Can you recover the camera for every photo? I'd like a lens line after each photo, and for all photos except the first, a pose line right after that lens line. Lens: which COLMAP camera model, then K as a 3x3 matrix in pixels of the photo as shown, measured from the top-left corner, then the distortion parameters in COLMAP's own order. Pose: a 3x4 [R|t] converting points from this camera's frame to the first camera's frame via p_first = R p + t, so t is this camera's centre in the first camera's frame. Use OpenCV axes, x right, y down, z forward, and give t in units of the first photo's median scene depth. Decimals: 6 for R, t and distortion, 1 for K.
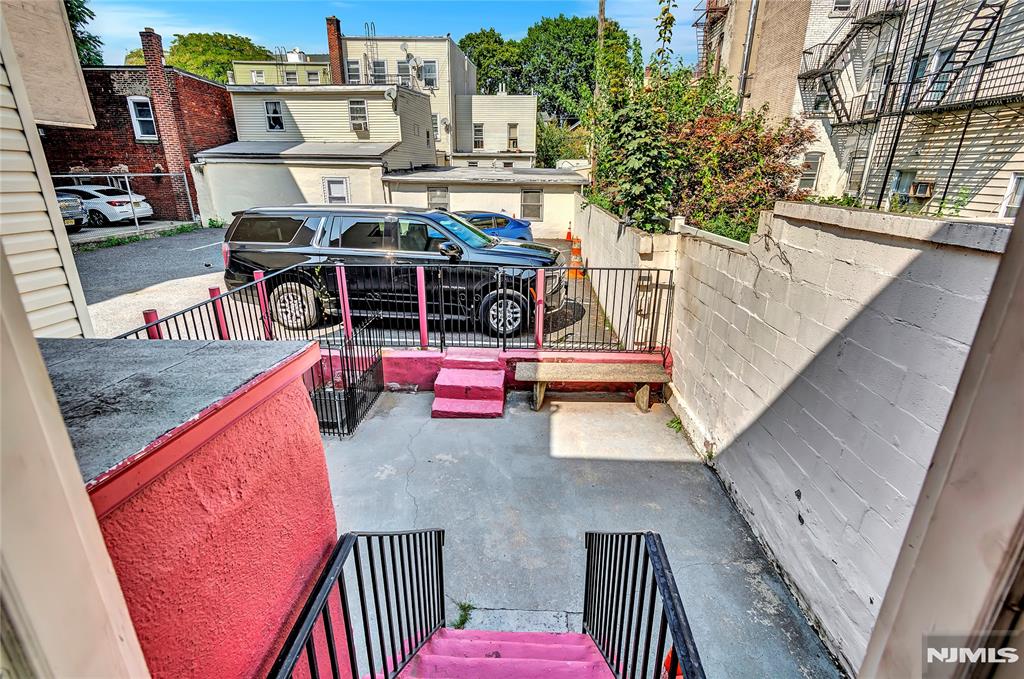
lens RADIAL K [[465.0, 0, 530.9], [0, 465.0, 335.1], [0, 0, 1]] dist [0.012187, -0.002989]
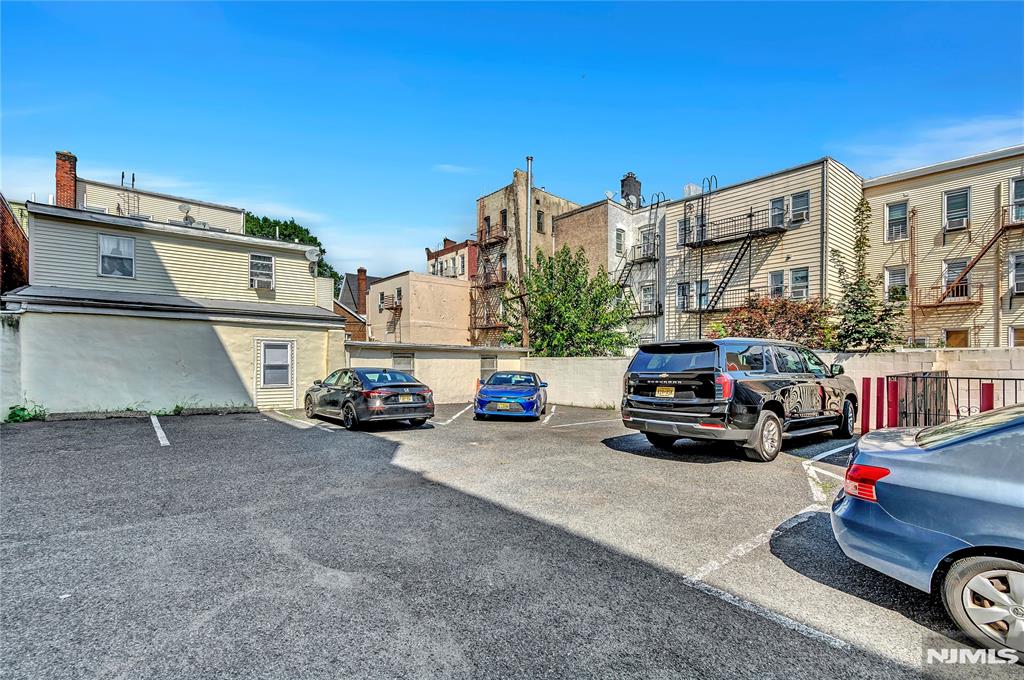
lens RADIAL K [[465.0, 0, 488.8], [0, 465.0, 365.3], [0, 0, 1]] dist [0.012187, -0.002989]
pose [[0.750709, -0.004535, 0.660618, -1.676455], [0.226395, 0.941191, -0.250808, -0.083710], [-0.620630, 0.337844, 0.707587, 0.674415]]
